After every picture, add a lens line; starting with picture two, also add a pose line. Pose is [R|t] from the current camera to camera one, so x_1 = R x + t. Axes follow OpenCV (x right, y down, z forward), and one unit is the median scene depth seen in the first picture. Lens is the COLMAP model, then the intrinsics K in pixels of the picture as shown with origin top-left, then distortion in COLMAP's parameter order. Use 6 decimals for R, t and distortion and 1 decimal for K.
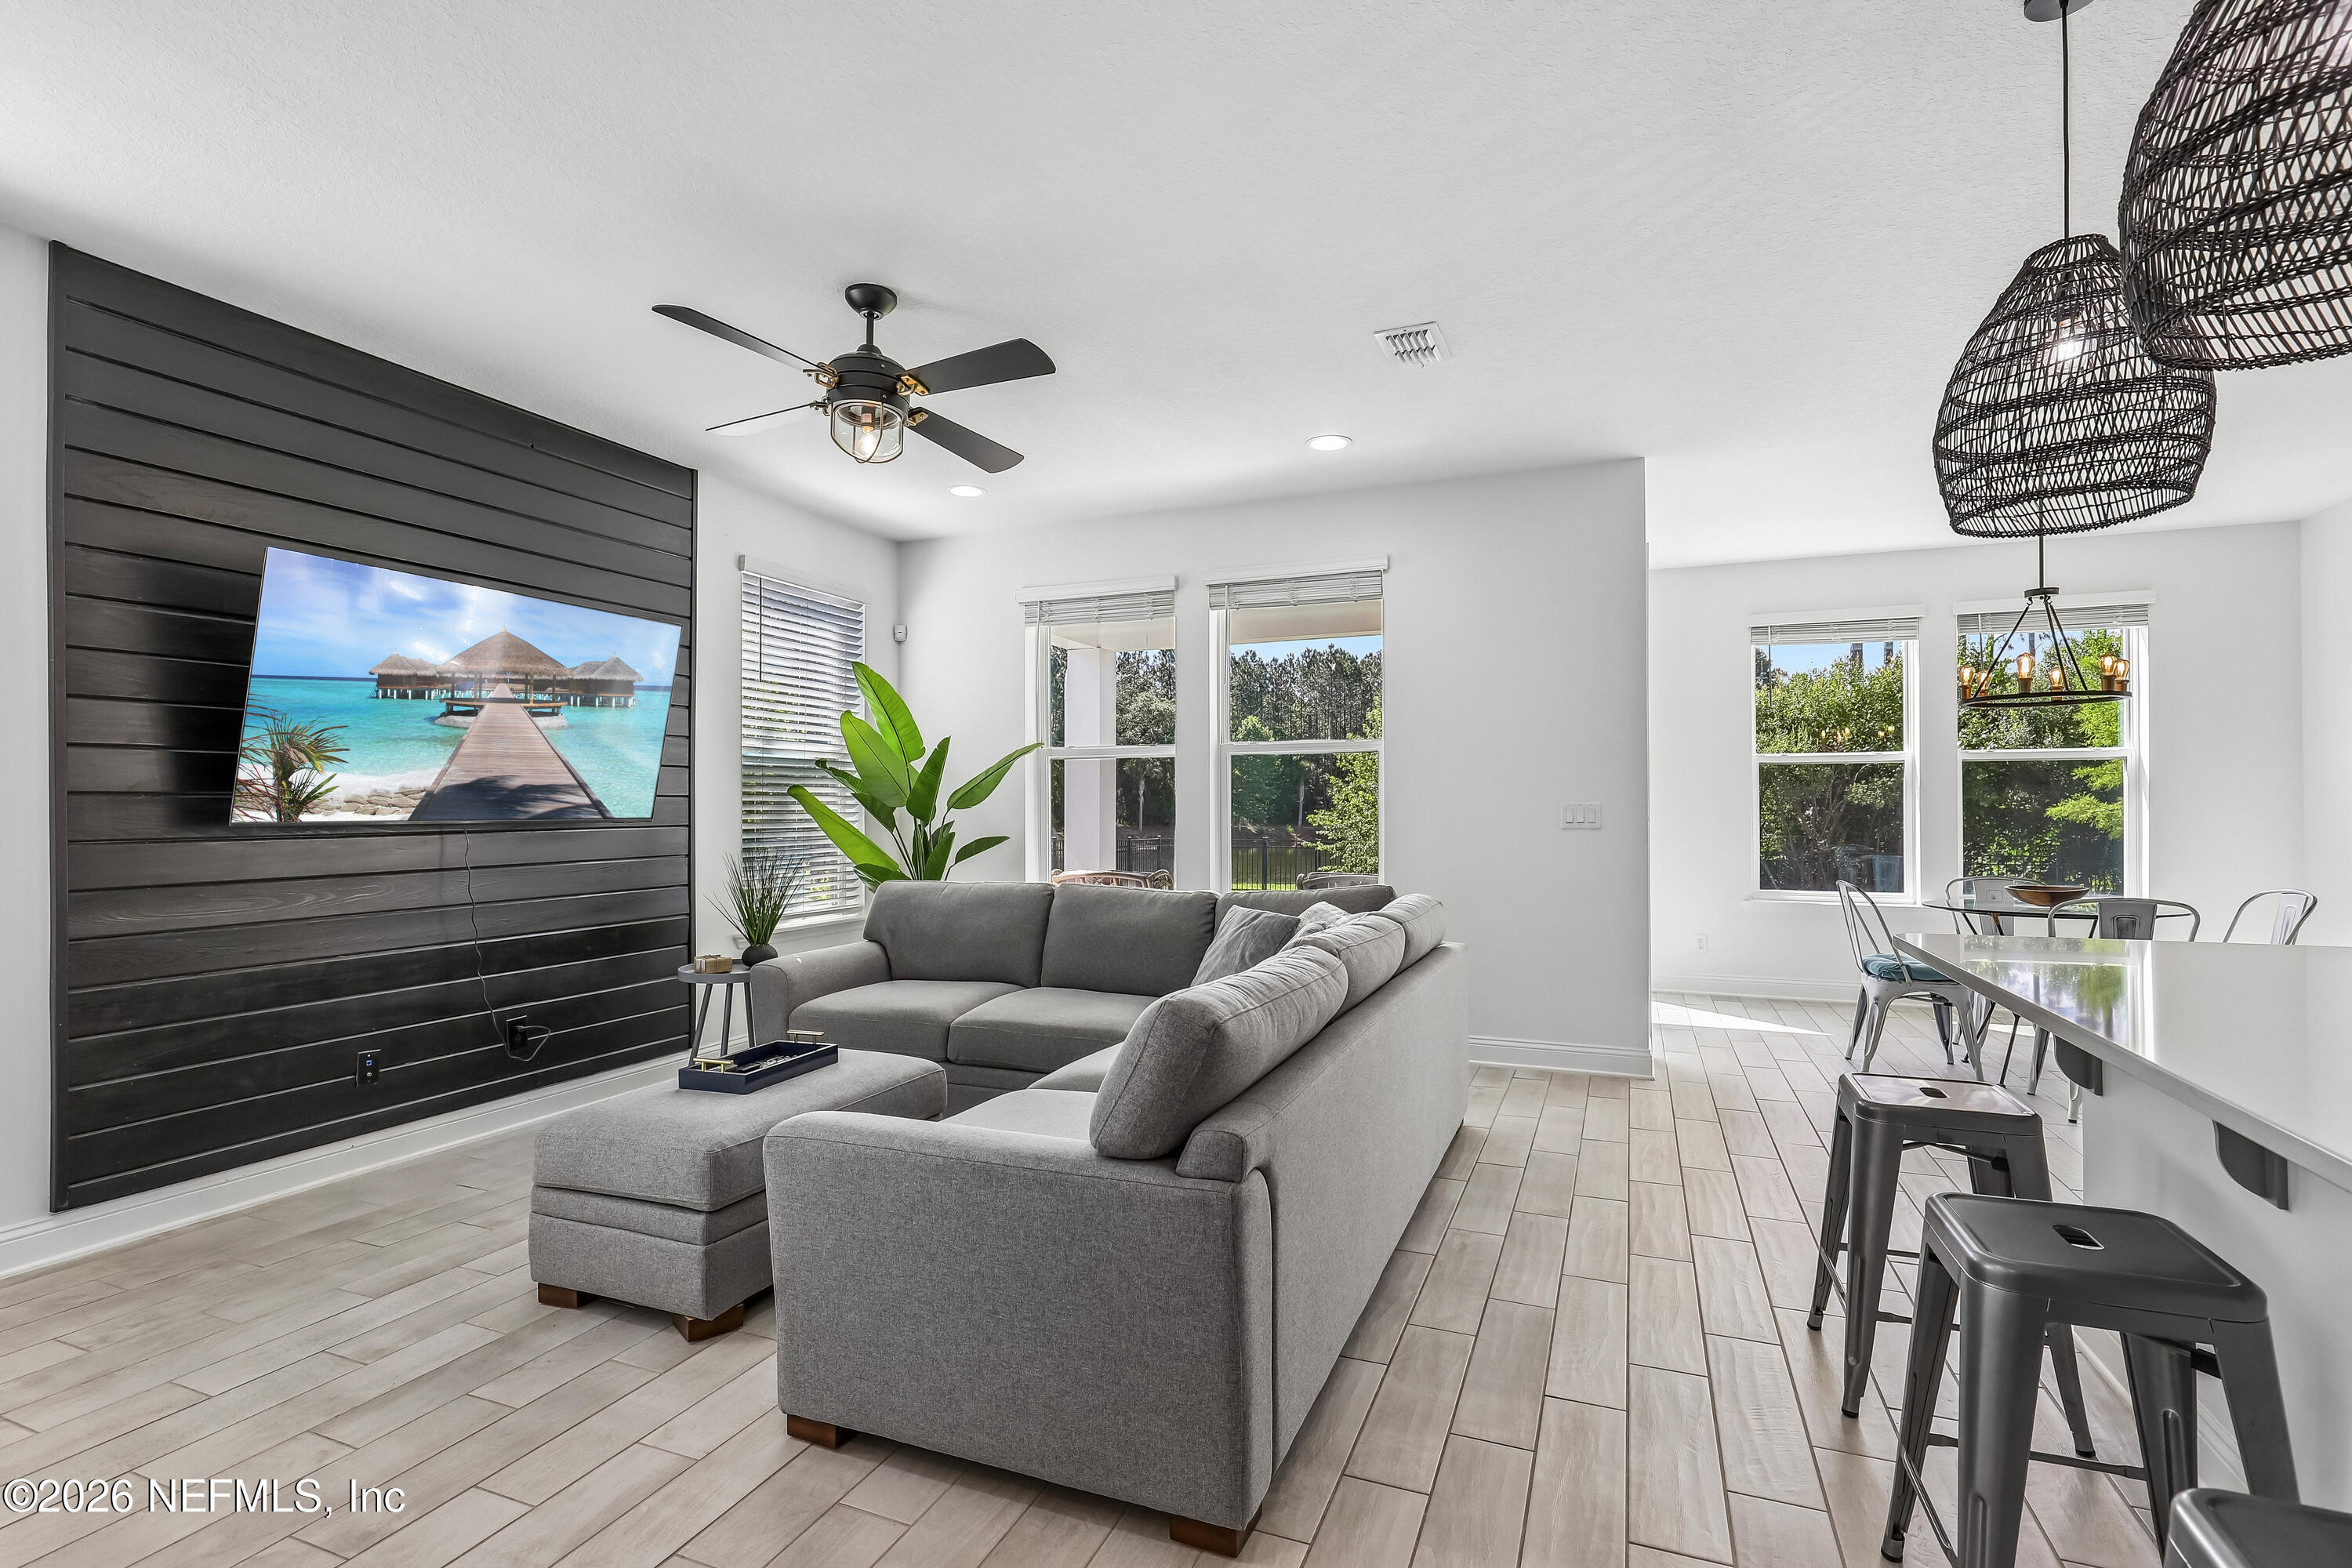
lens RADIAL K [[1065.6, 0, 1178.1], [0, 1065.6, 792.9], [0, 0, 1]] dist [-0.003461, 0.000029]
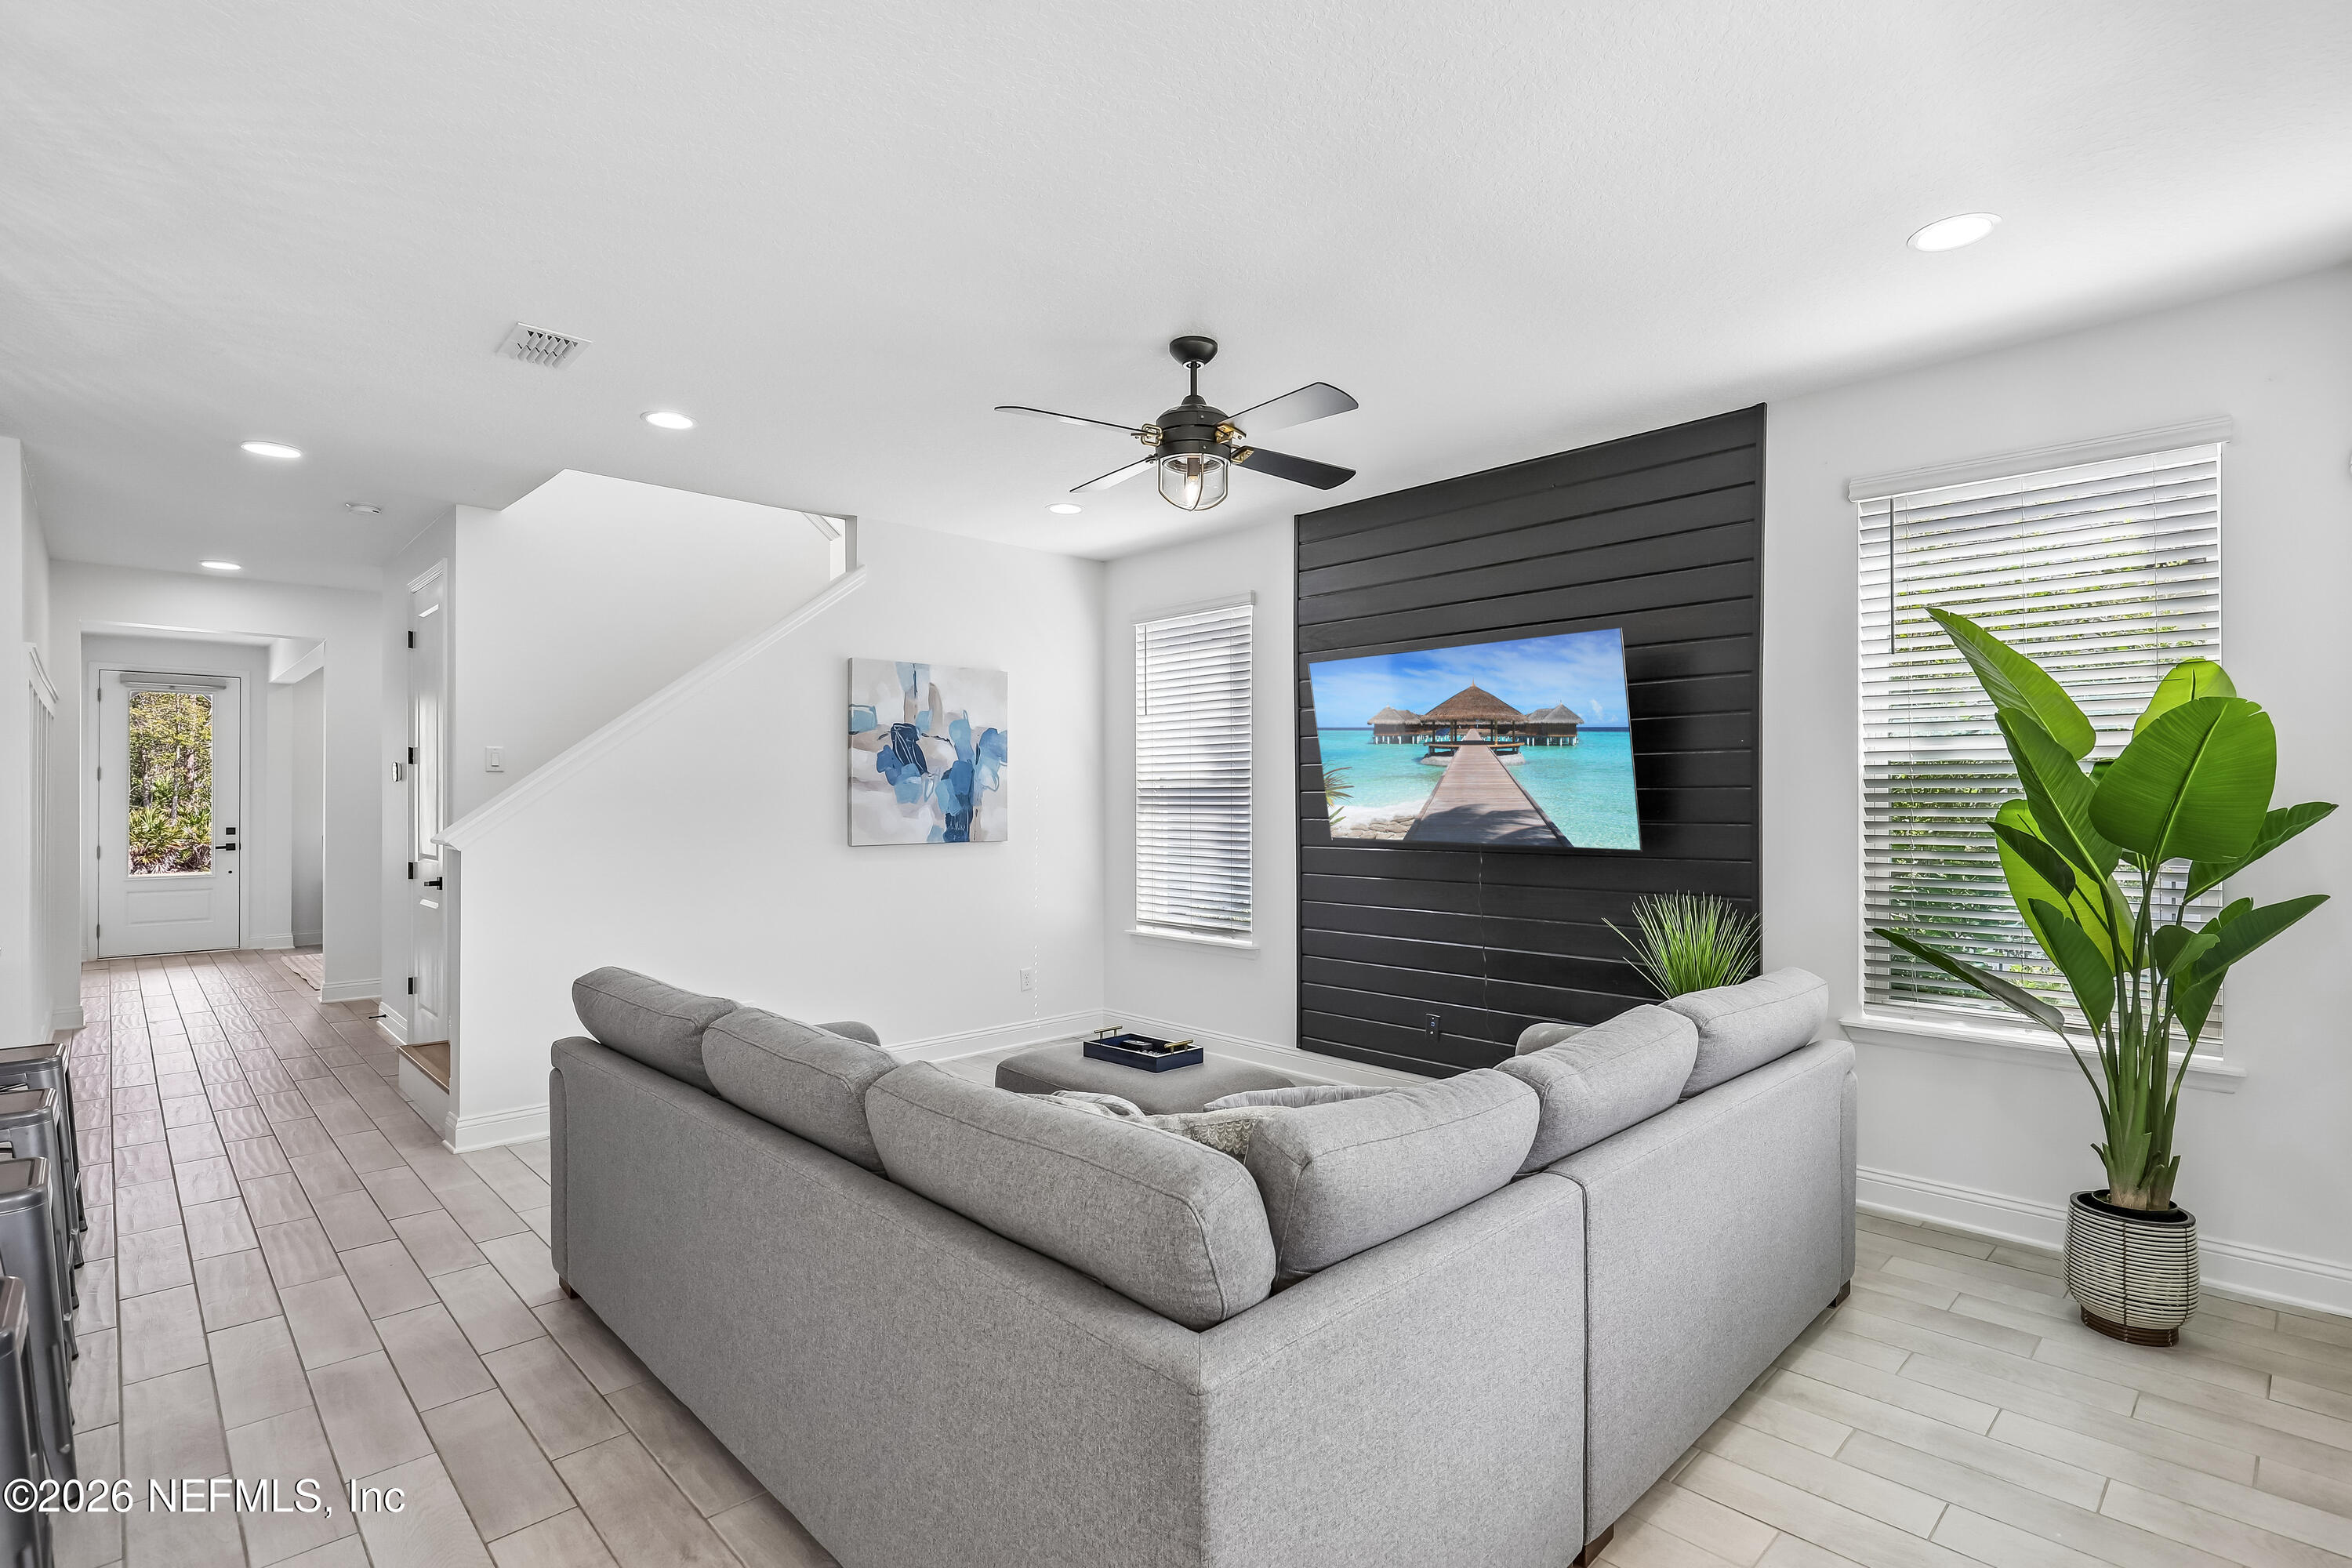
lens RADIAL K [[1114.6, 0, 1183.4], [0, 1114.6, 789.6], [0, 0, 1]] dist [-0.009039, -0.000534]
pose [[-0.385736, -0.006386, -0.922587, 0.646995], [0.009663, 0.999893, -0.010962, -0.023807], [0.922559, -0.013143, -0.385633, 1.284985]]
